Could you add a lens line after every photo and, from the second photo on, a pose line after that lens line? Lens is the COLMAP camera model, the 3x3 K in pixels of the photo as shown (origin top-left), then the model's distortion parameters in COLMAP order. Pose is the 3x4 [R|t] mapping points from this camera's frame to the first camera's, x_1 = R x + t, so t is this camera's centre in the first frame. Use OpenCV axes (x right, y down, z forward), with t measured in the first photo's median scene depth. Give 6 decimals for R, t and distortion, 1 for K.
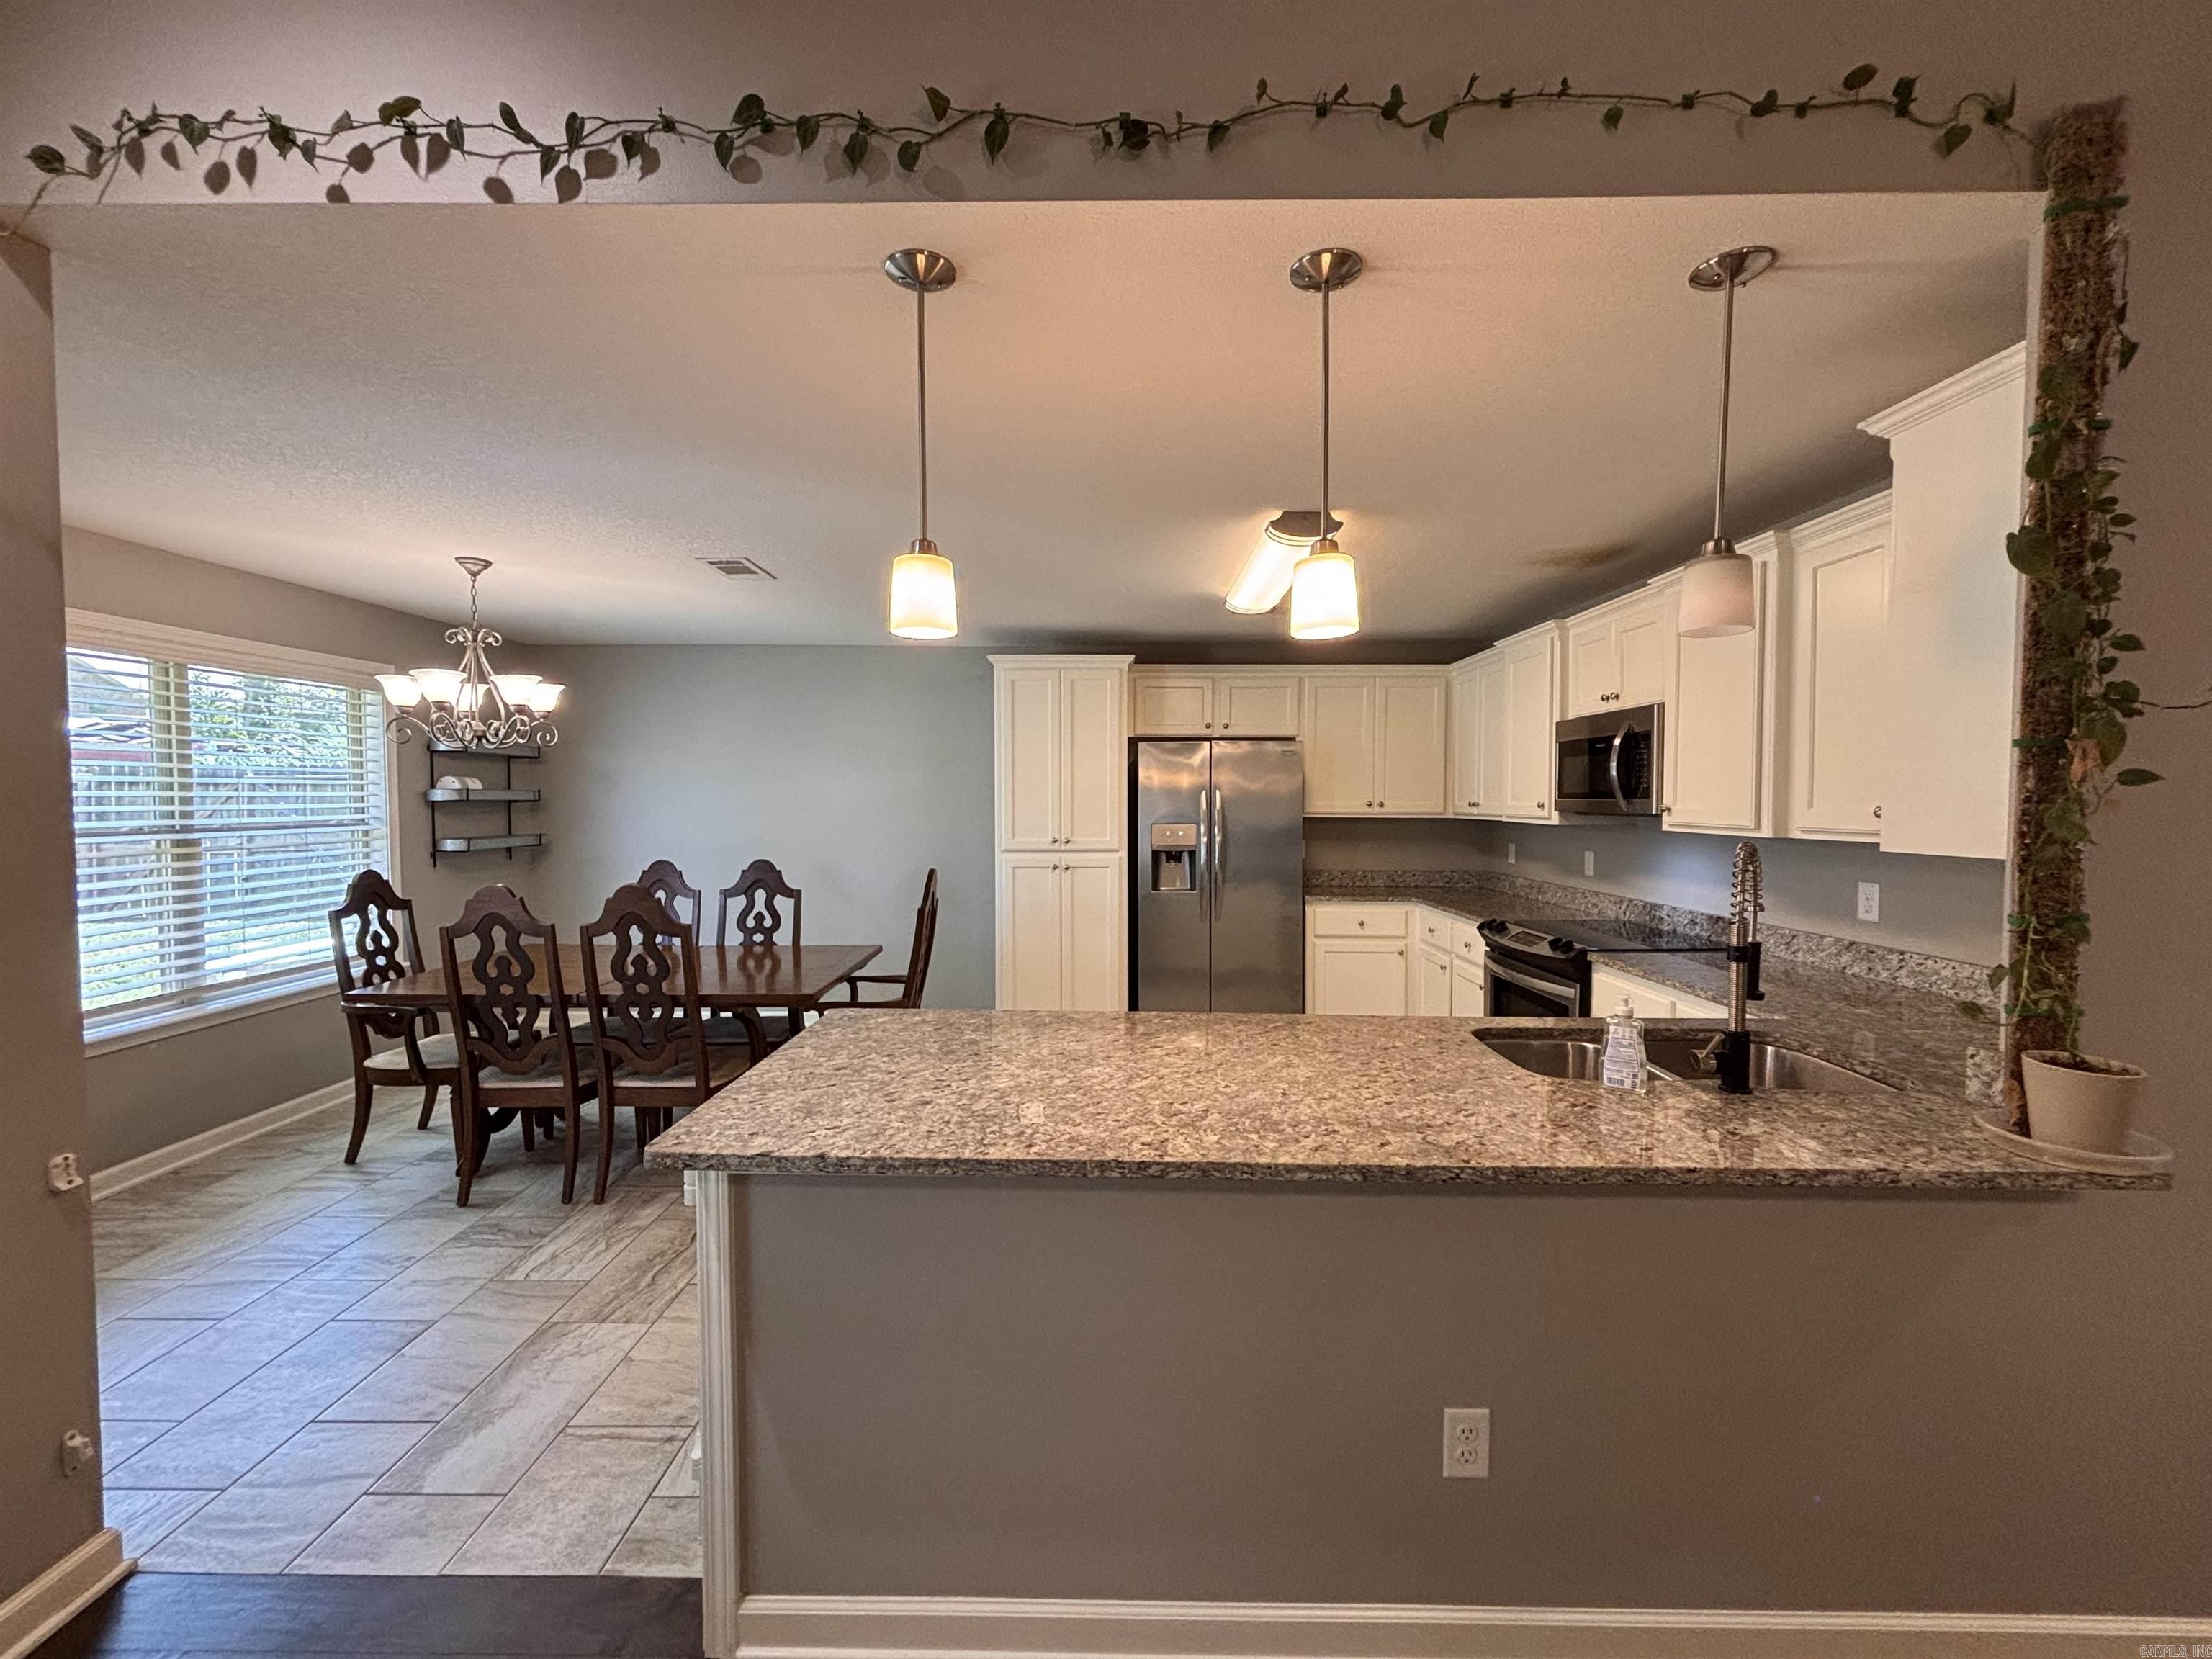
lens RADIAL K [[889.1, 0, 1100.6], [0, 889.1, 829.7], [0, 0, 1]] dist [0.001163, -0.000639]
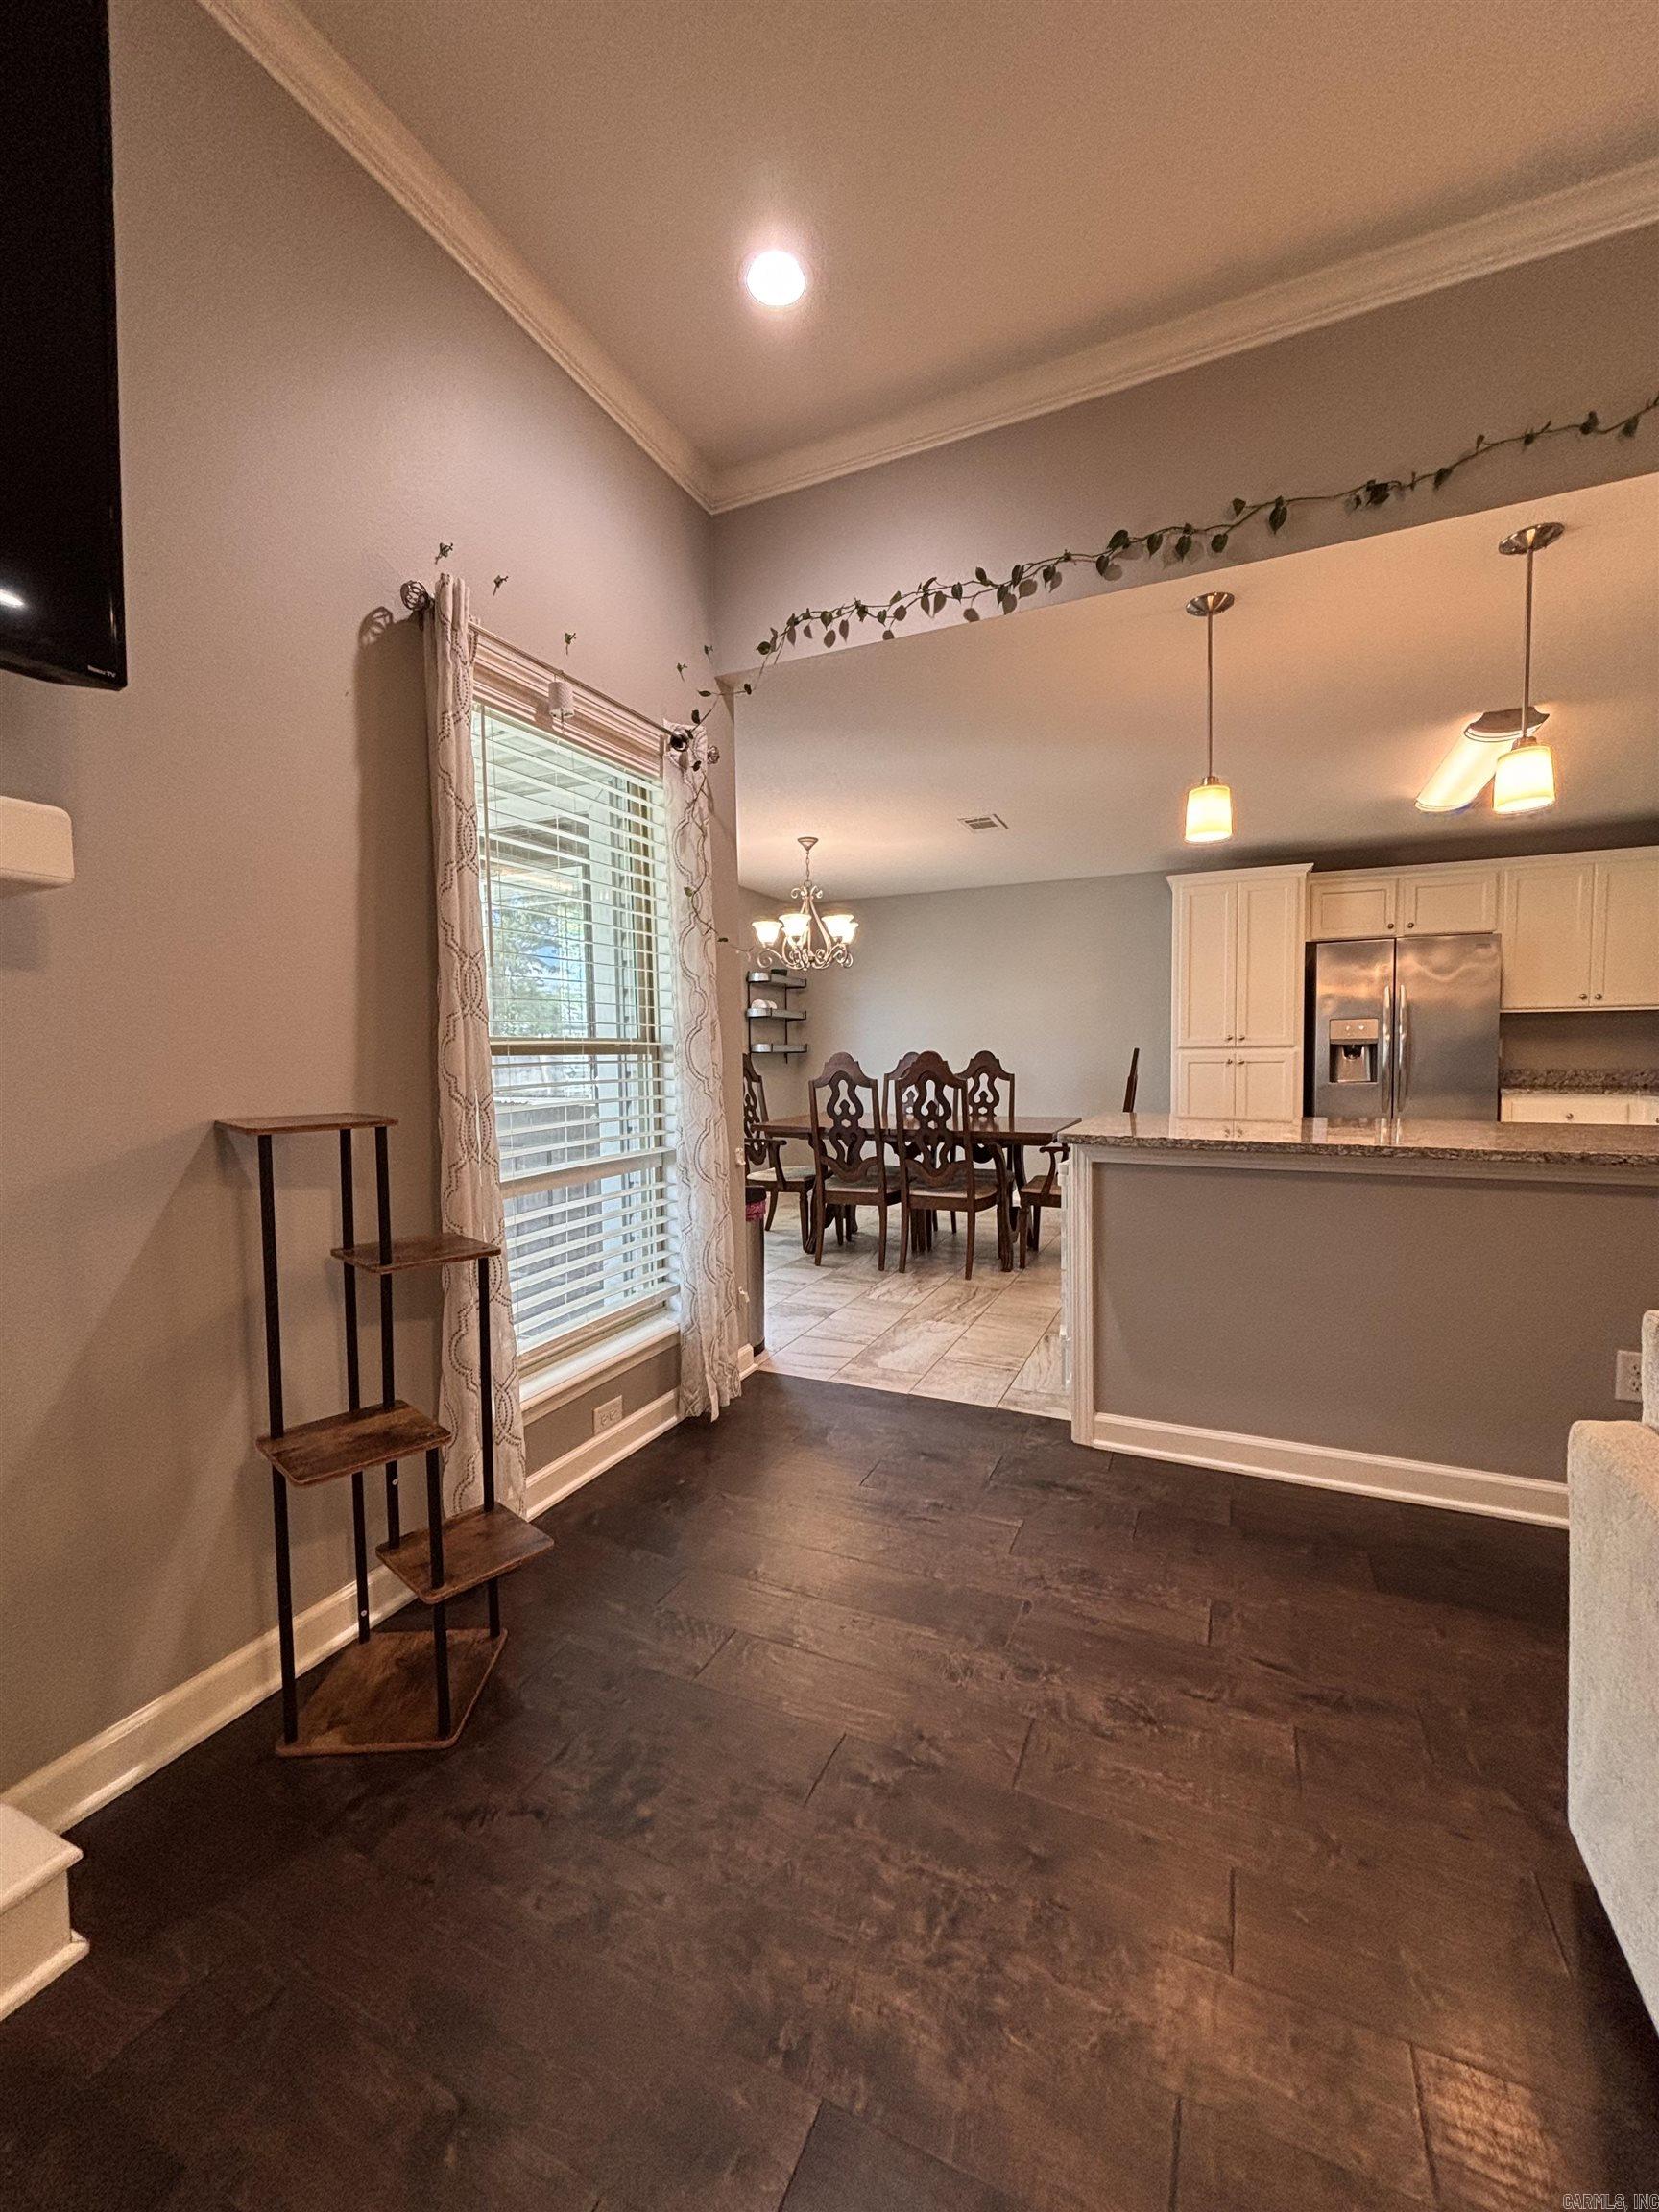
lens RADIAL K [[889.1, 0, 828.5], [0, 889.1, 1104.0], [0, 0, 1]] dist [0.001163, -0.000639]
pose [[0.913093, 0.011394, -0.407592, -0.085937], [-0.001867, 0.999716, 0.023763, 0.110598], [0.407747, -0.020937, 0.912855, -0.369601]]
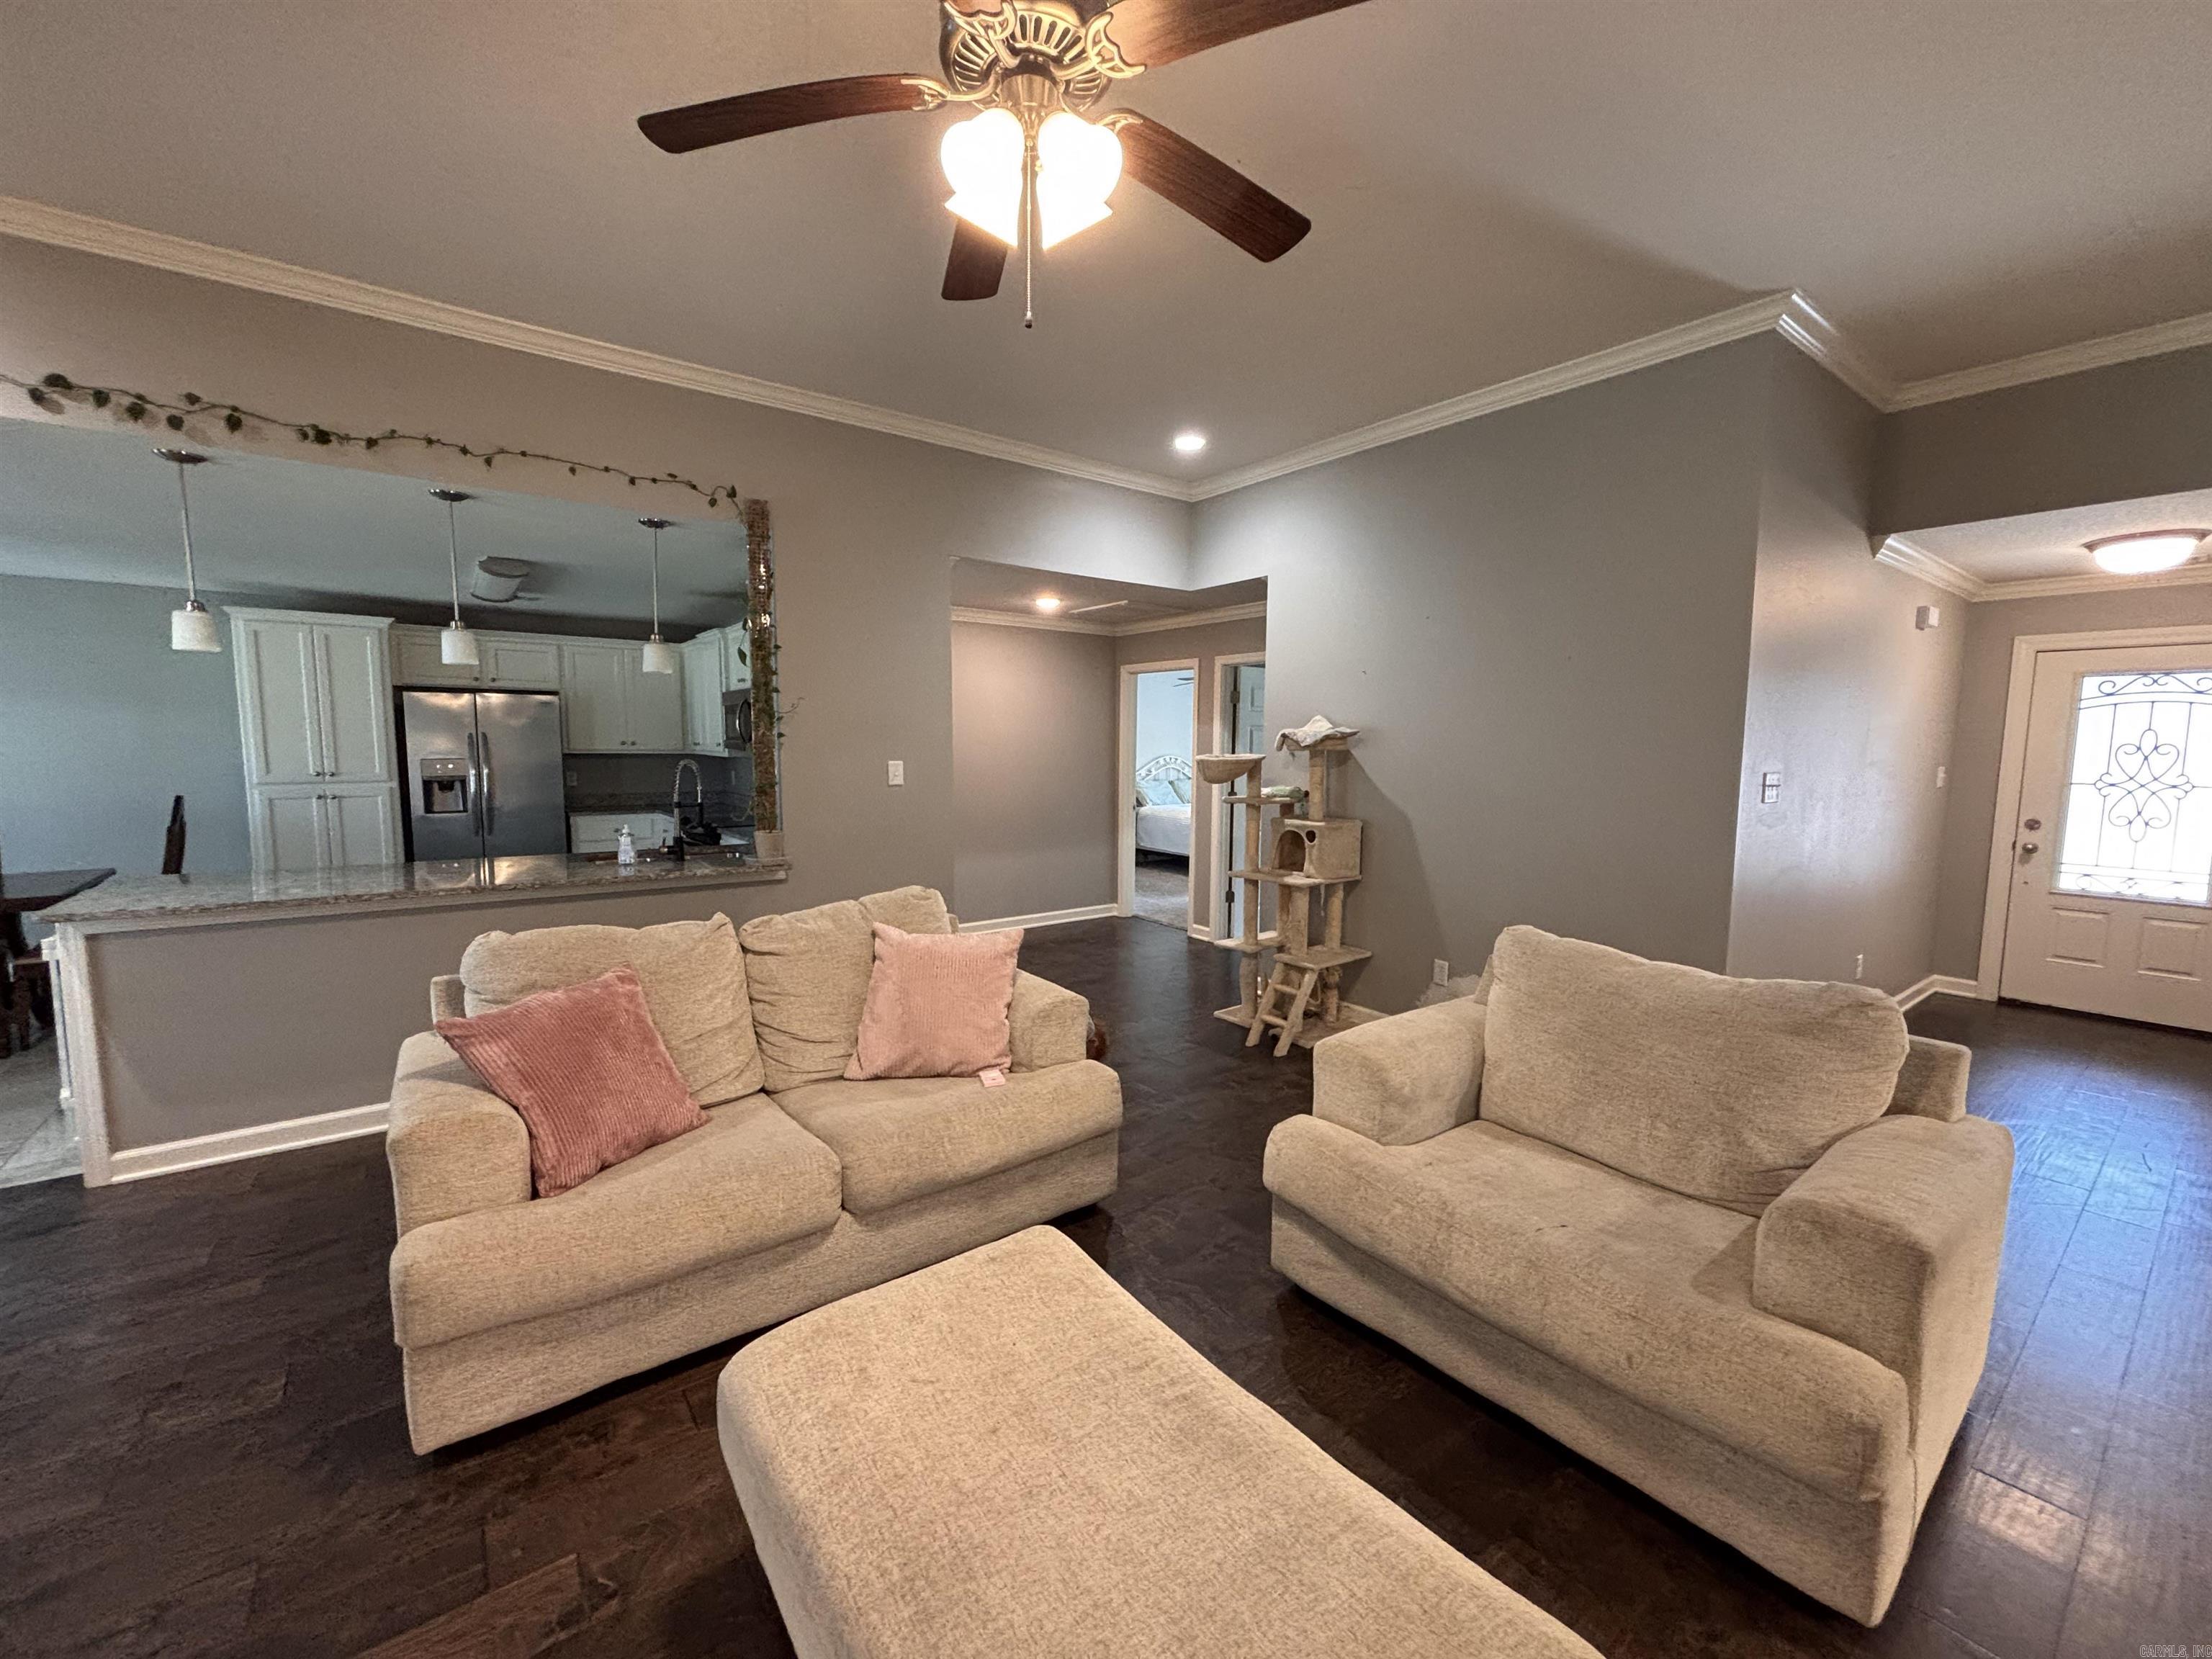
lens RADIAL K [[889.1, 0, 1101.8], [0, 889.1, 829.7], [0, 0, 1]] dist [0.001163, -0.000639]
pose [[0.792026, -0.054701, 0.608032, 0.078292], [0.013735, 0.997322, 0.071832, 0.024919], [-0.610333, -0.048542, 0.790656, -0.871917]]
